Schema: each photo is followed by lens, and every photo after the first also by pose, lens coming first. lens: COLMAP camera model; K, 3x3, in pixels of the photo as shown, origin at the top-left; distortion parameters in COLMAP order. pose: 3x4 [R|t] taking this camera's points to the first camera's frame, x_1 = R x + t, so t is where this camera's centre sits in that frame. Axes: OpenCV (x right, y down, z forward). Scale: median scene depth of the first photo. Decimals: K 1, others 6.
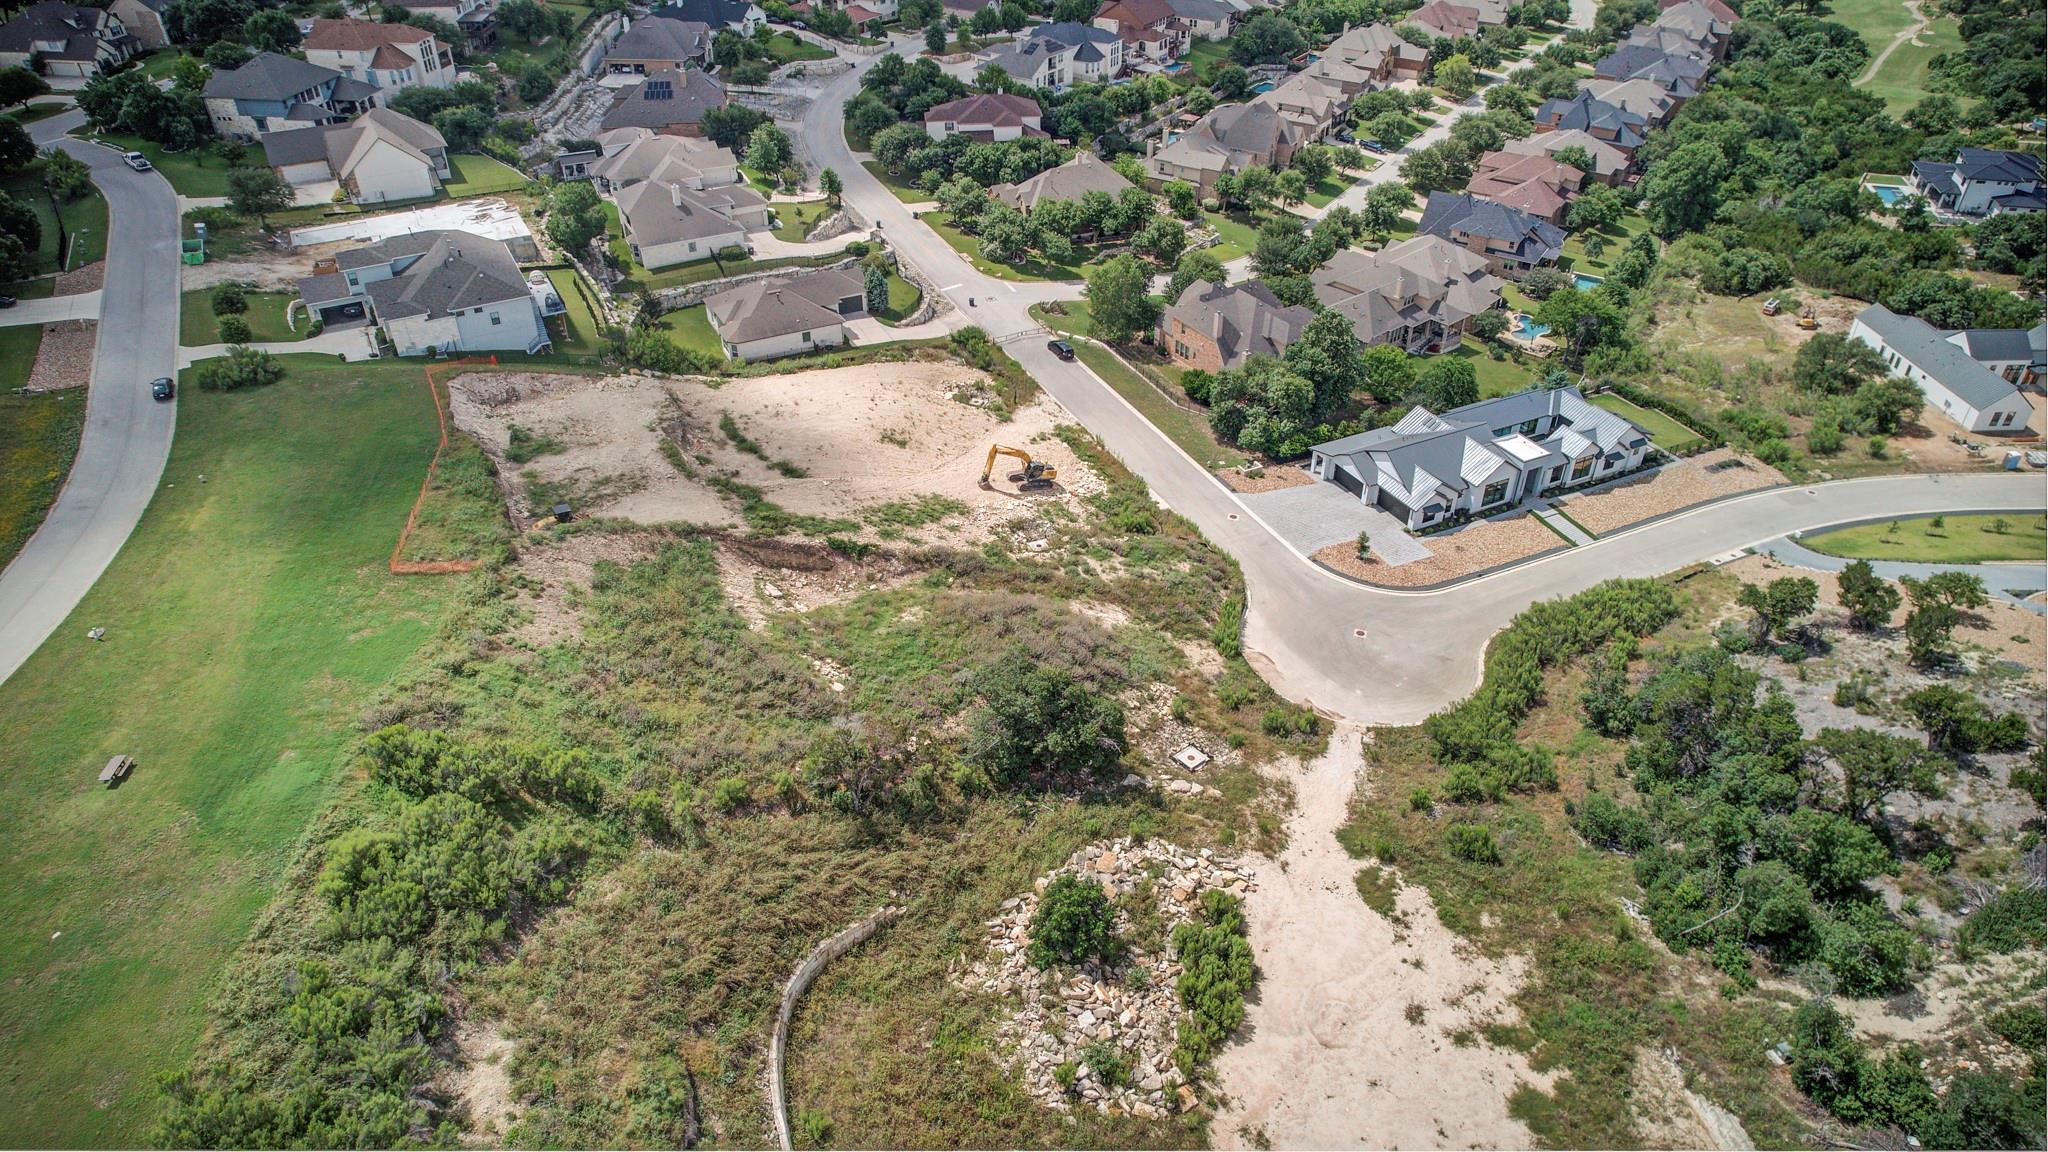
lens RADIAL K [[1306.2, 0, 1017.3], [0, 1306.2, 570.4], [0, 0, 1]] dist [-0.070764, 0.059272]
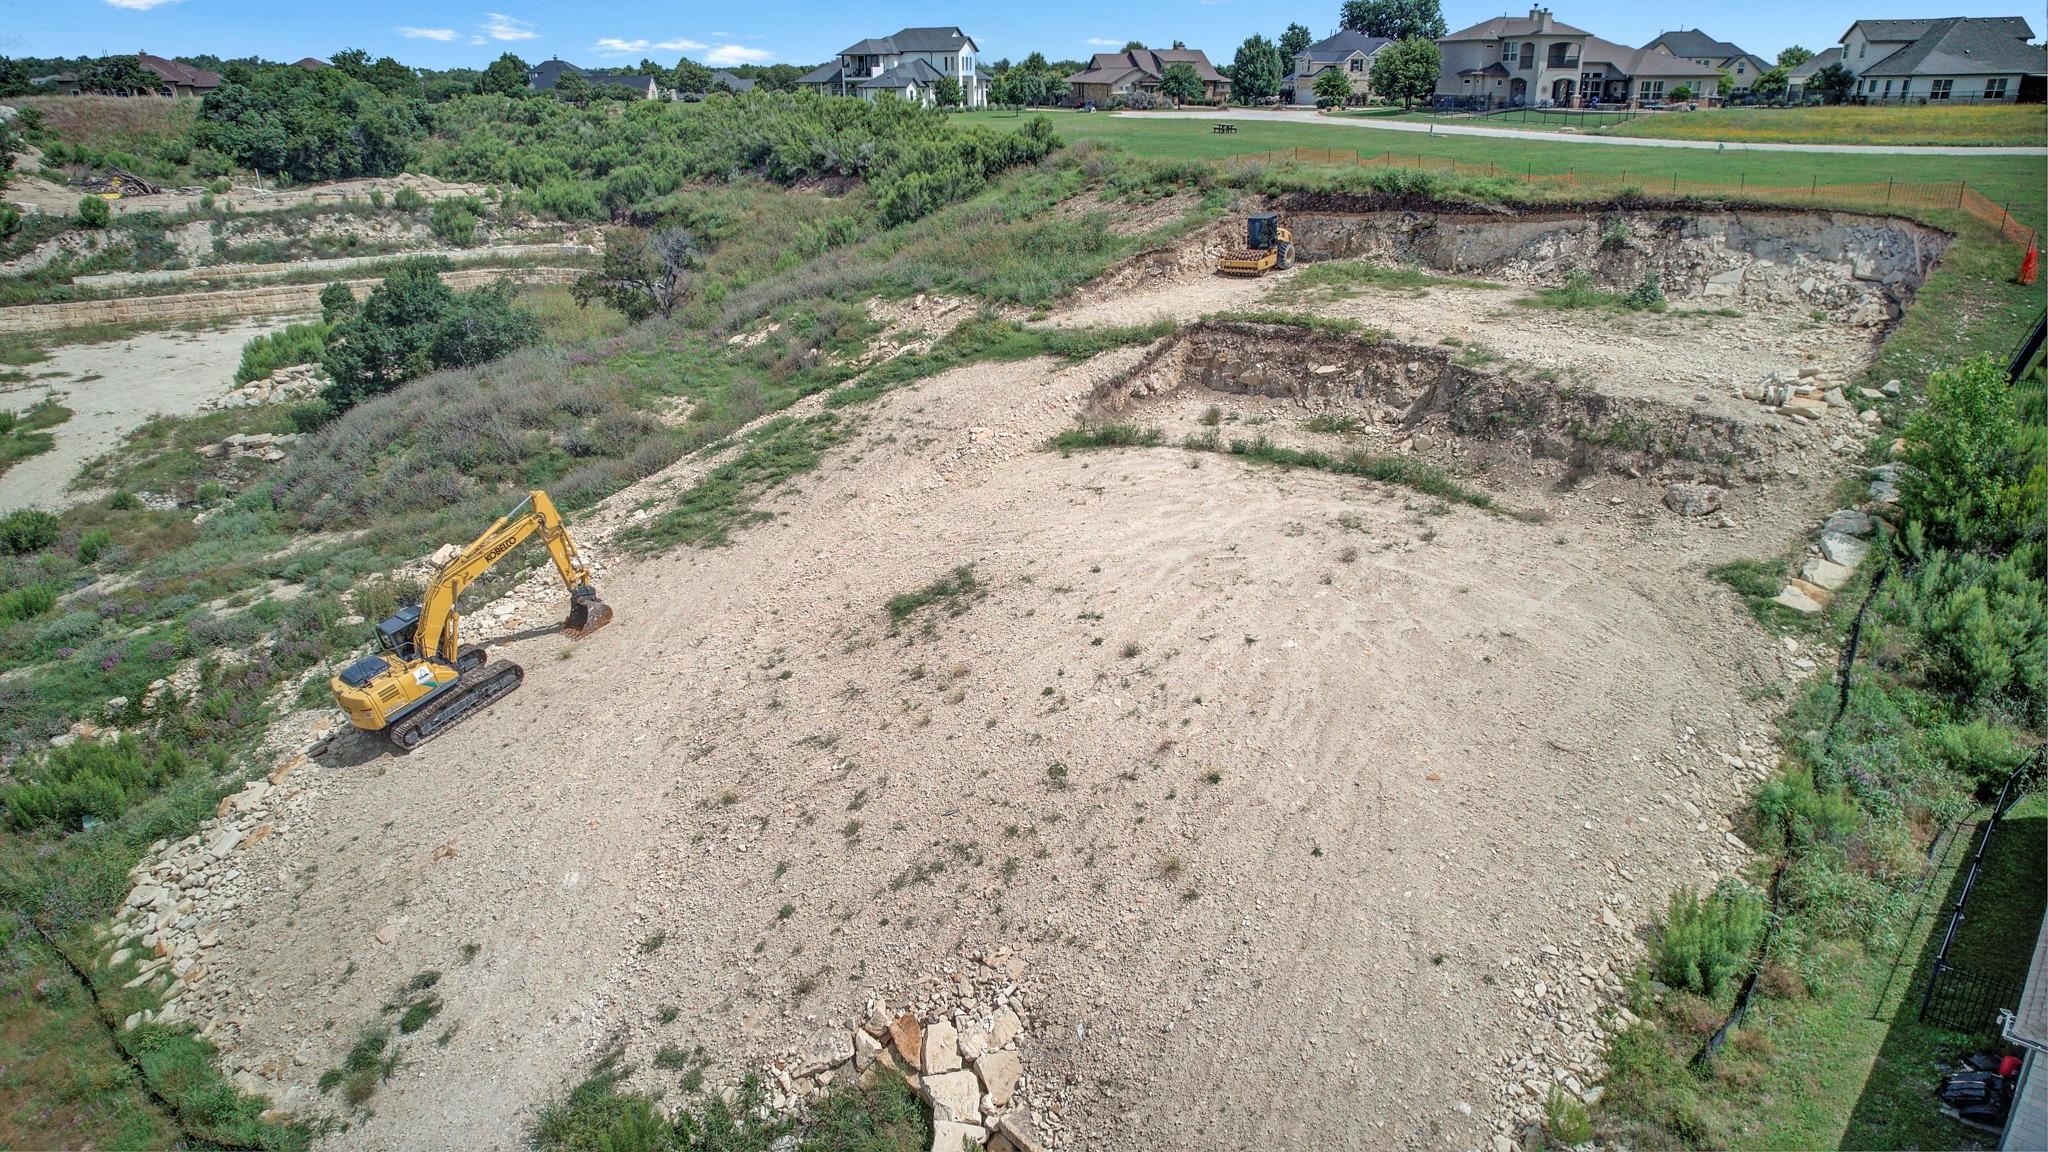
lens RADIAL K [[1306.2, 0, 1017.3], [0, 1306.2, 570.4], [0, 0, 1]] dist [-0.070764, 0.059272]
pose [[-0.932286, 0.134999, -0.335586, -0.014726], [-0.201172, 0.577526, 0.791198, -0.287762], [0.300620, 0.805133, -0.511262, 0.992145]]
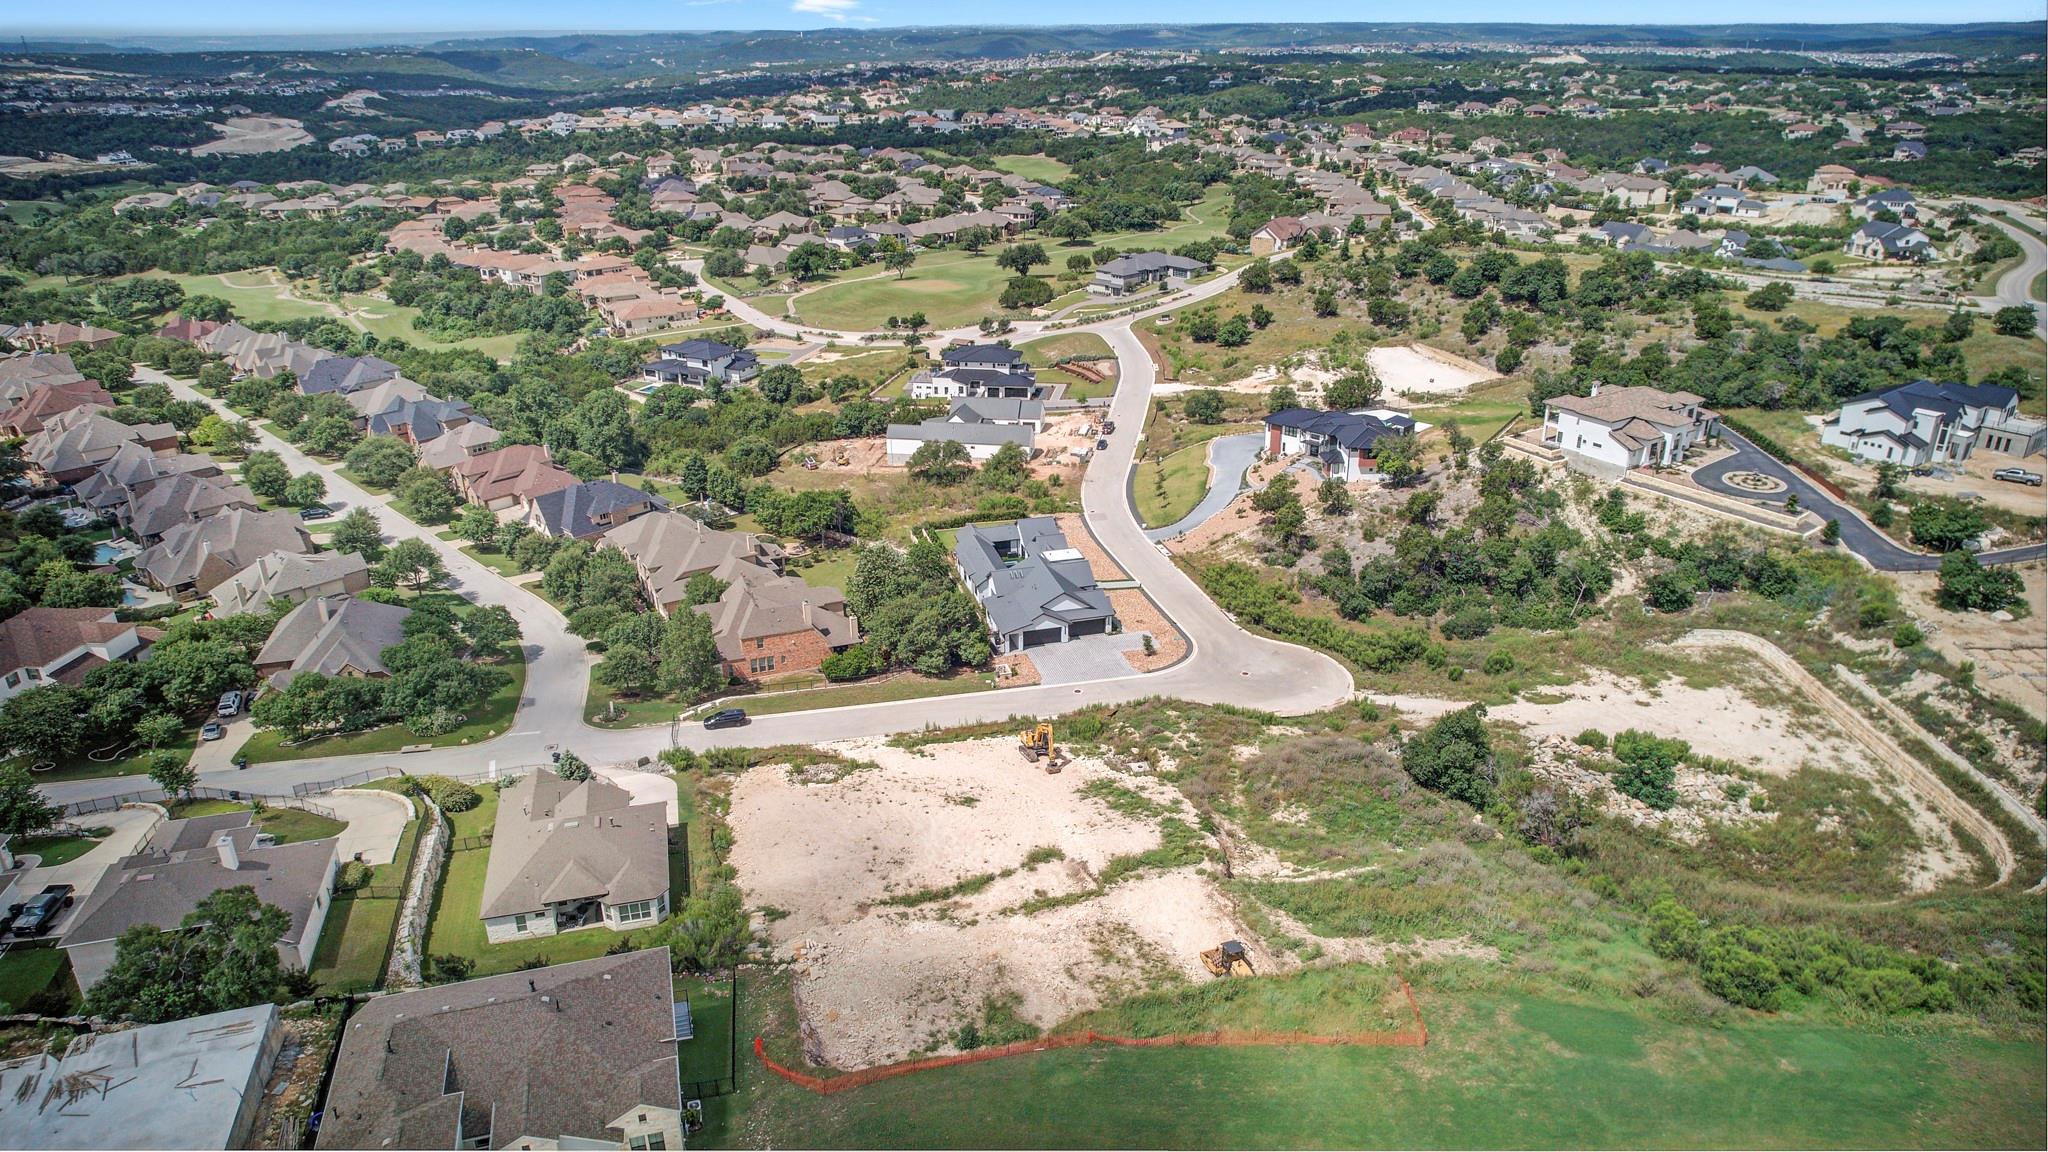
lens RADIAL K [[1328.7, 0, 1038.0], [0, 1328.7, 547.2], [0, 0, 1]] dist [-0.082952, 0.079064]
pose [[0.193328, -0.364342, 0.910977, -0.728672], [0.566560, 0.799500, 0.199522, -0.338024], [-0.801021, 0.477550, 0.360987, 0.479596]]
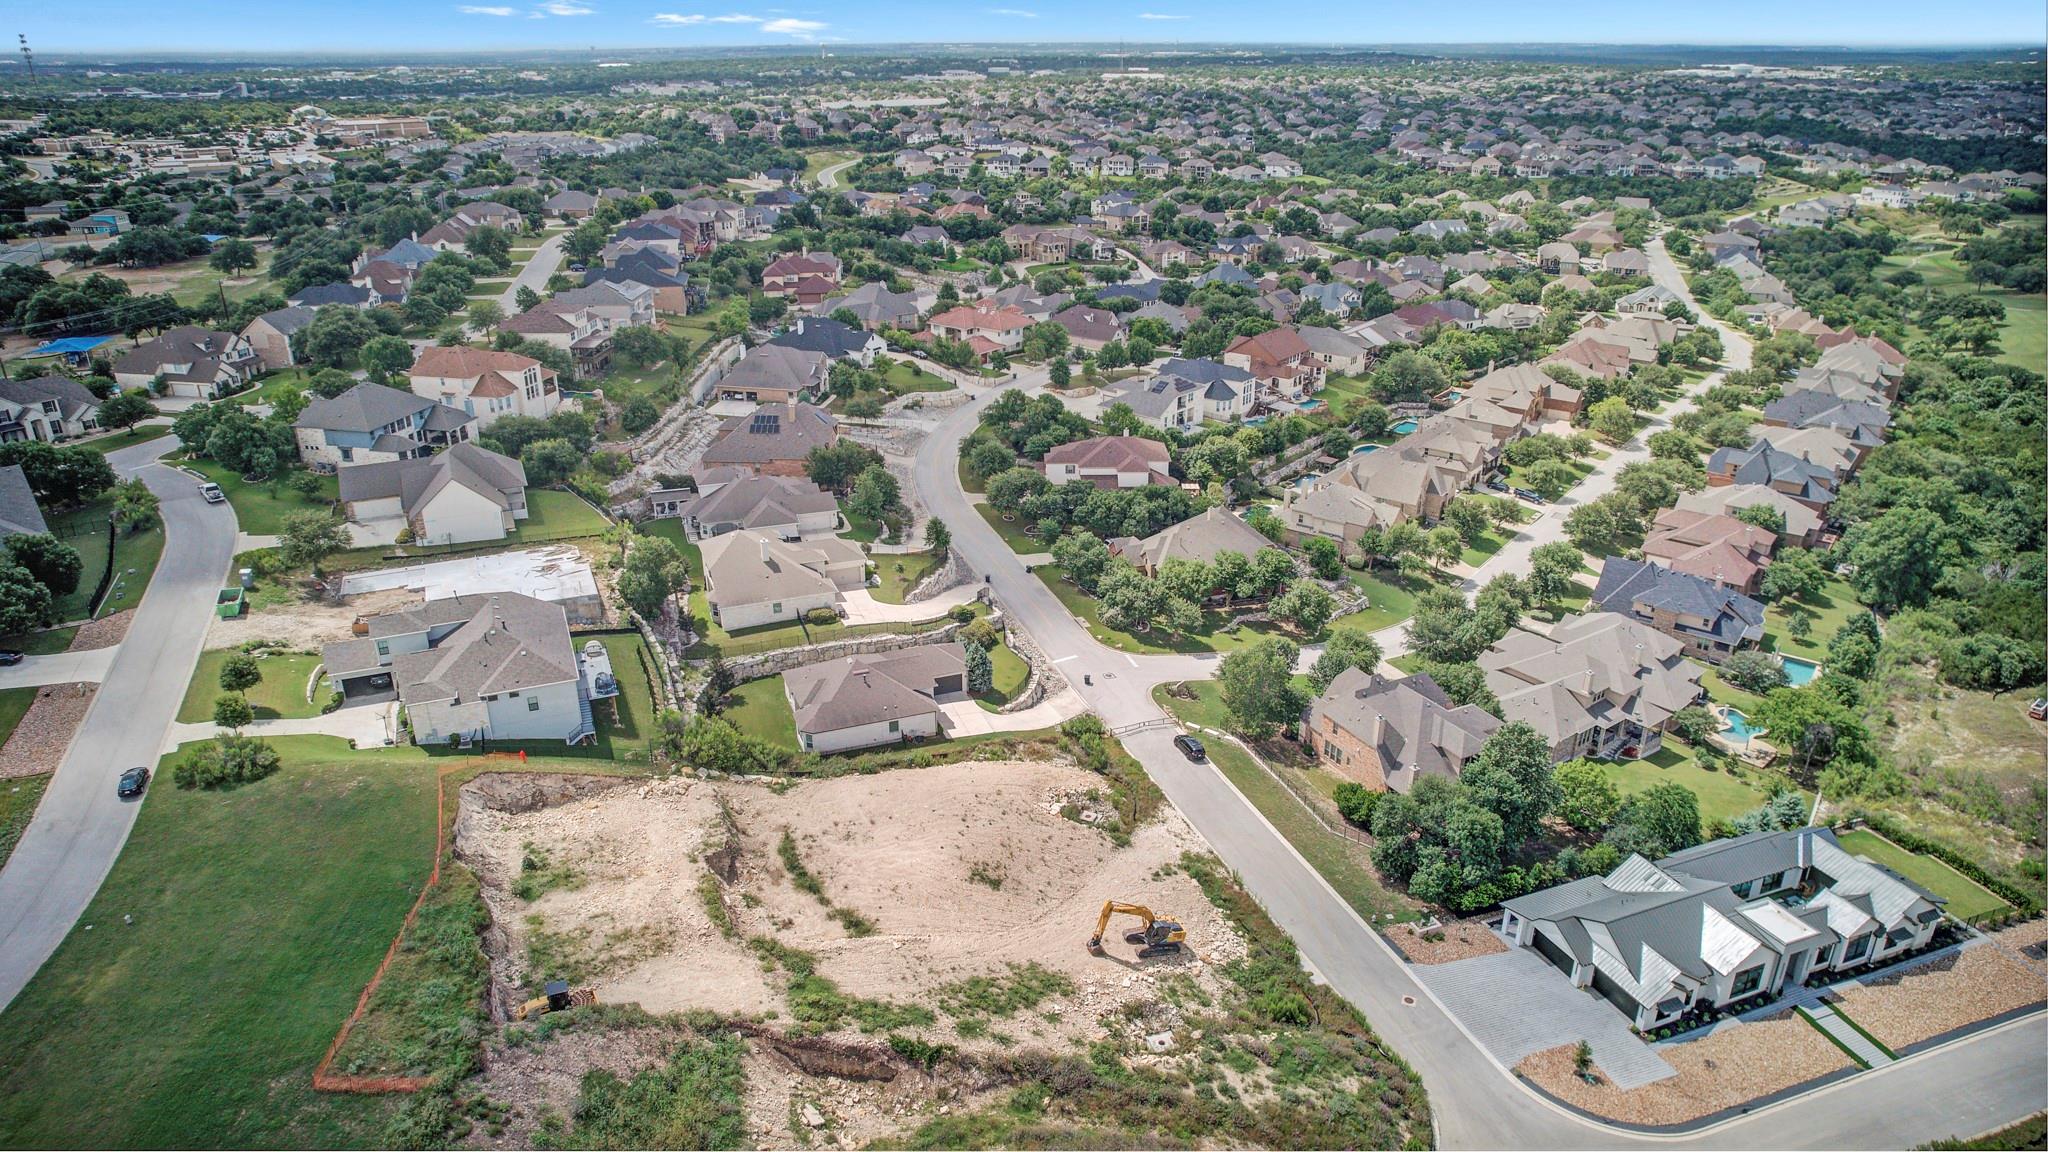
lens RADIAL K [[1306.2, 0, 1017.3], [0, 1306.2, 570.4], [0, 0, 1]] dist [-0.070764, 0.059272]
pose [[0.995650, 0.036207, -0.085846, -0.010469], [-0.053722, 0.975909, -0.211459, -0.101596], [0.076122, 0.215151, 0.973609, 0.143494]]
